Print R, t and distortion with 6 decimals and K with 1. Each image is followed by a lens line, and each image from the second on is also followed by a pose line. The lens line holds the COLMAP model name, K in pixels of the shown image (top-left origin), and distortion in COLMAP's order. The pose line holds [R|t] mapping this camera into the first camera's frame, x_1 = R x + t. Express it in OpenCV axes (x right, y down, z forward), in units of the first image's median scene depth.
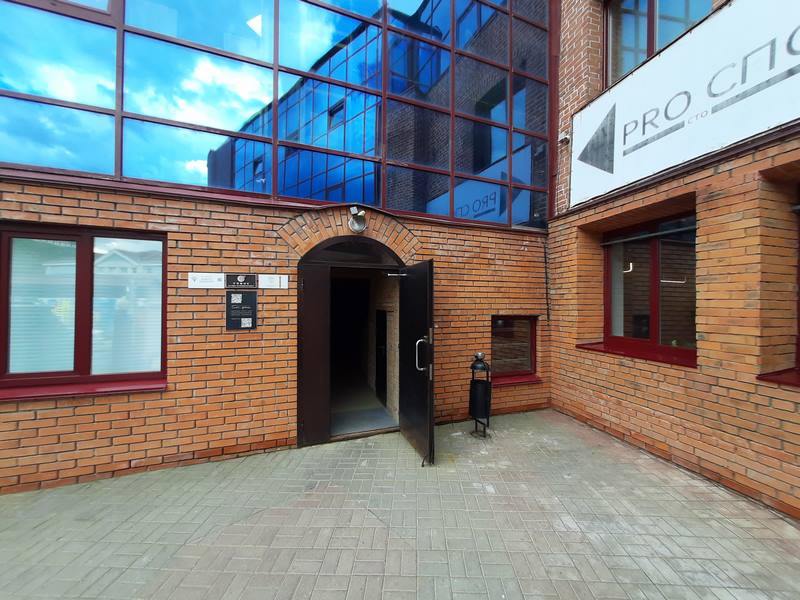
lens RADIAL K [[312.3, 0, 412.2], [0, 312.3, 301.6], [0, 0, 1]] dist [0.000058, 0.000743]
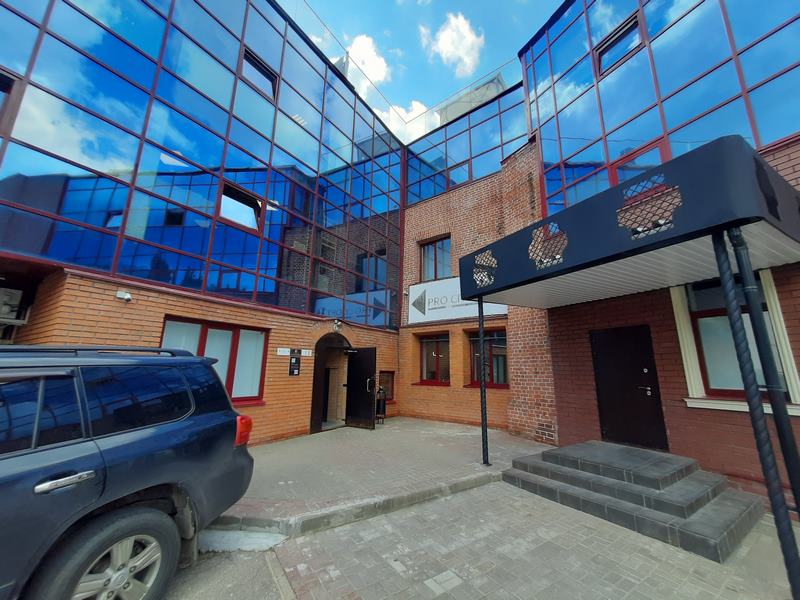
lens RADIAL K [[314.5, 0, 406.8], [0, 314.5, 300.9], [0, 0, 1]] dist [-0.001131, 0.000021]
pose [[0.809721, 0.132253, 0.571718, -1.100835], [-0.013158, 0.978119, -0.207629, 0.025948], [-0.586668, 0.160599, 0.793743, -1.125033]]
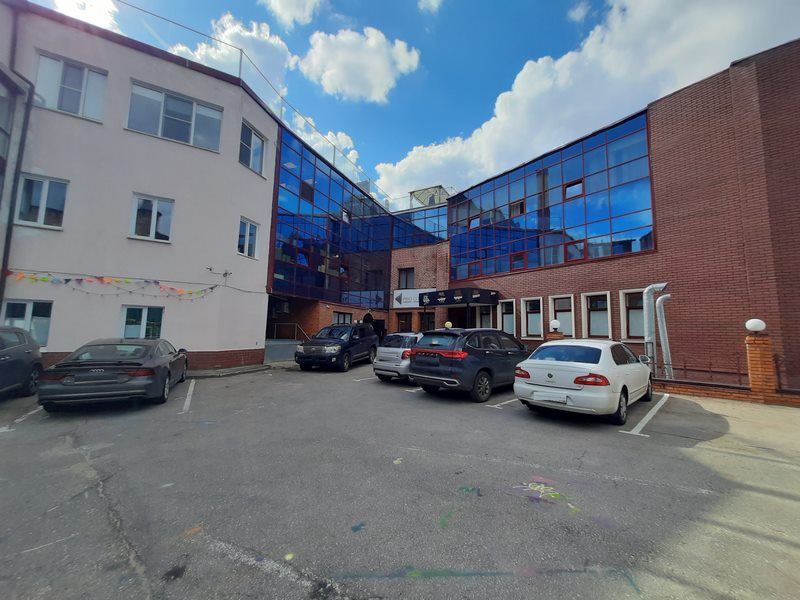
lens RADIAL K [[316.3, 0, 408.3], [0, 316.3, 299.4], [0, 0, 1]] dist [-0.001476, -0.000343]
pose [[0.701577, 0.085166, 0.707486, -3.803558], [-0.022021, 0.994949, -0.097933, 0.078502], [-0.712253, 0.053128, 0.699909, -3.571405]]
